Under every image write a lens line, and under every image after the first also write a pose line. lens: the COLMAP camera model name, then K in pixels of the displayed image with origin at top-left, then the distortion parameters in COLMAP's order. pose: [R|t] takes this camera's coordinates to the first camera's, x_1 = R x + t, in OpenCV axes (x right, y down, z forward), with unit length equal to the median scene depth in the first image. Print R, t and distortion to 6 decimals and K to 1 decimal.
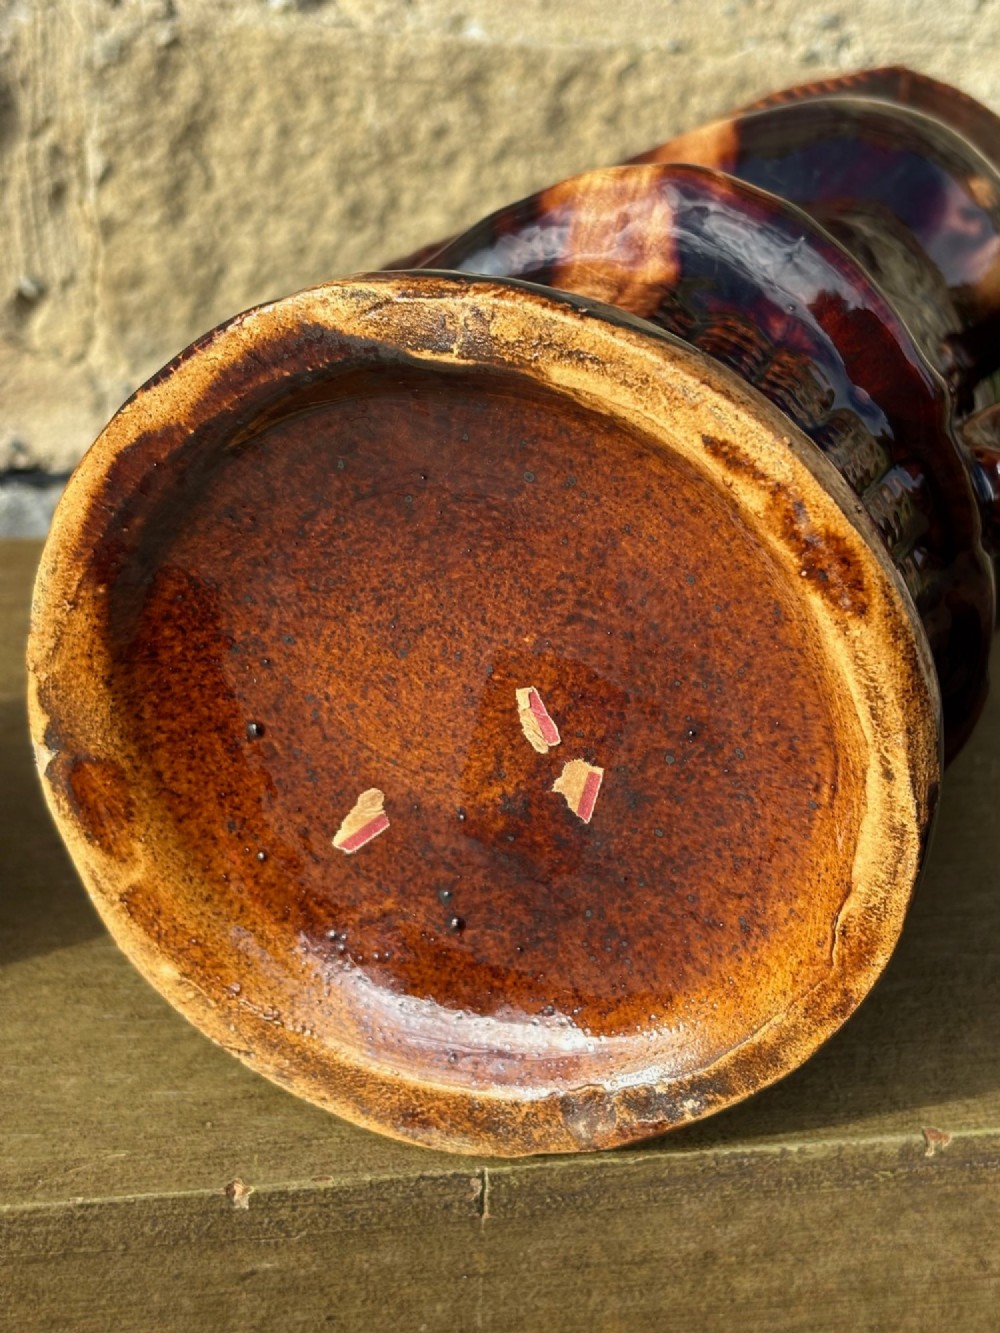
lens RADIAL K [[2119.9, 0, 534.5], [0, 2119.9, 653.8], [0, 0, 1]] dist [0.025612, 0.000000]
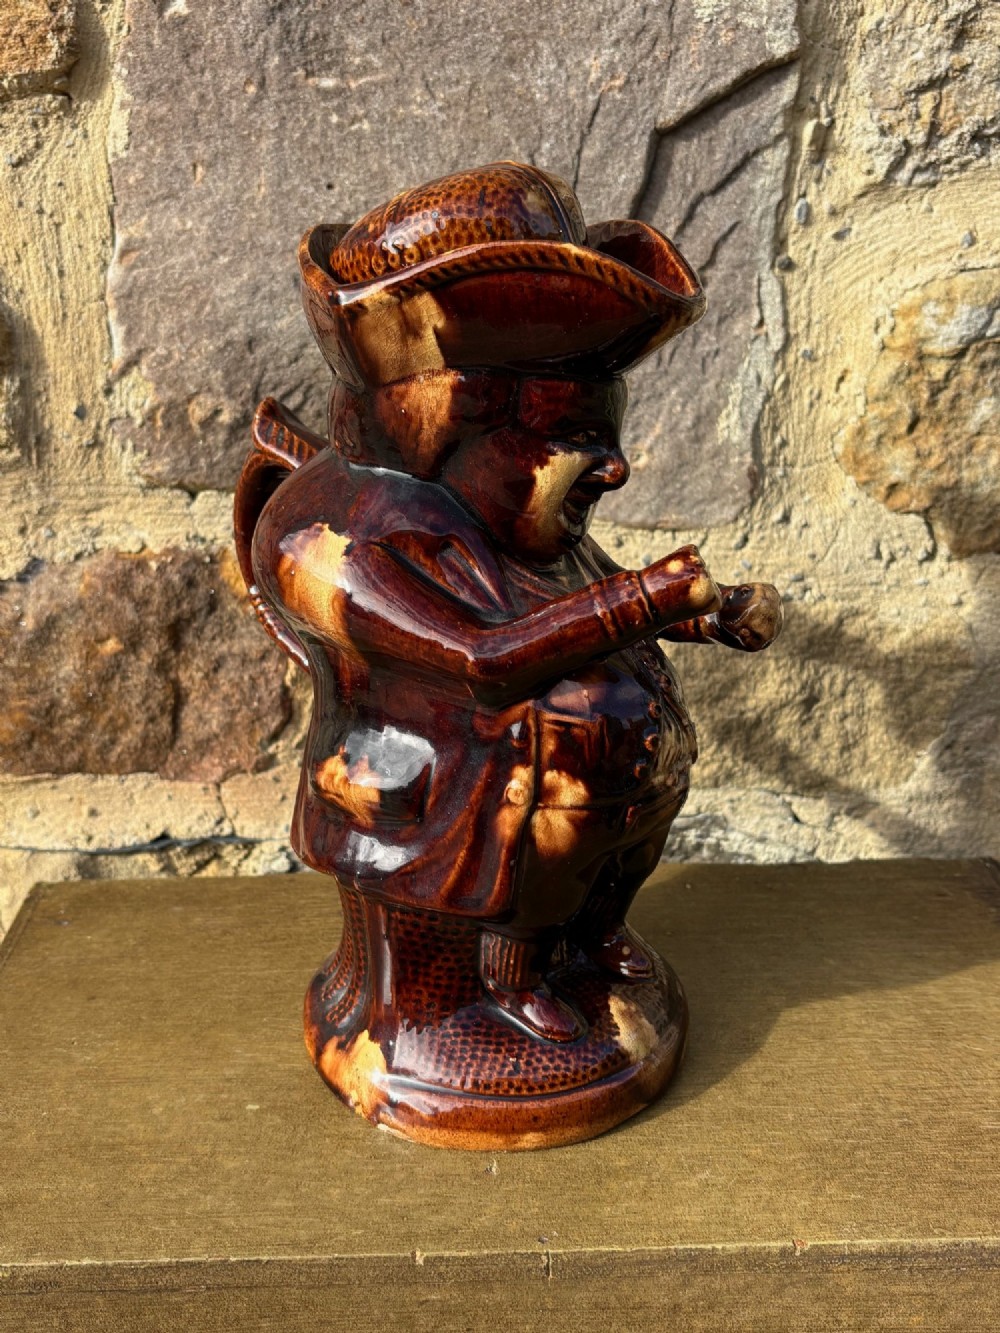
lens RADIAL K [[1468.3, 0, 509.6], [0, 1468.3, 668.6], [0, 0, 1]] dist [-0.001680, 0.000000]
pose [[0.988595, -0.008494, -0.150356, 0.133667], [-0.013096, 0.989777, -0.142019, -0.075567], [0.150025, 0.142368, 0.978378, -0.323688]]
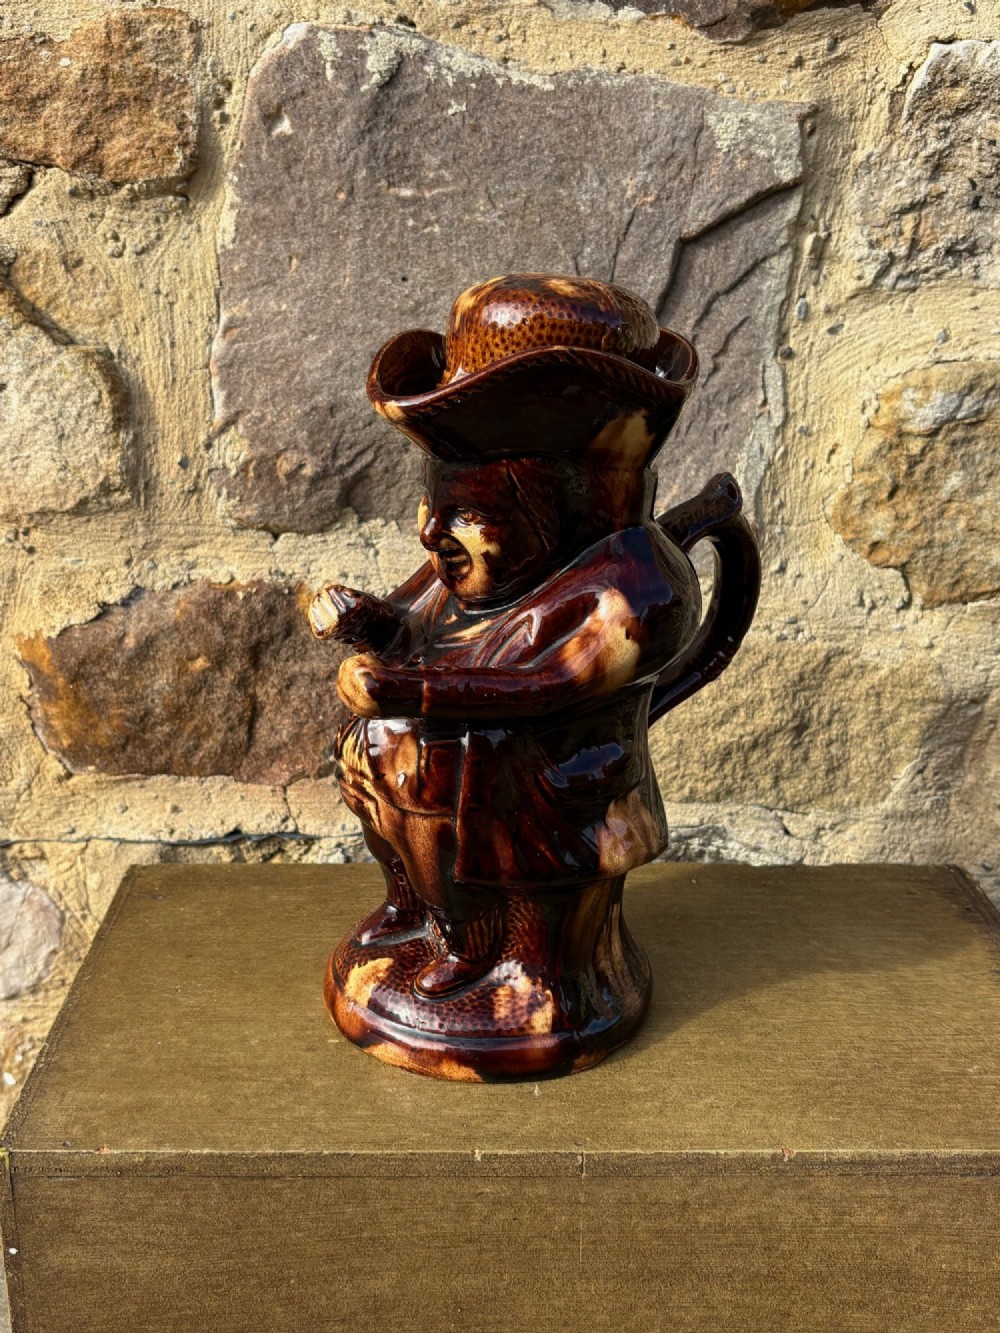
lens RADIAL K [[1468.3, 0, 503.7], [0, 1468.3, 673.0], [0, 0, 1]] dist [-0.001680, 0.000000]
pose [[0.989432, 0.011309, -0.144553, 0.108987], [-0.037353, 0.983184, -0.178758, 0.020413], [0.140100, 0.182269, 0.973216, -0.615675]]
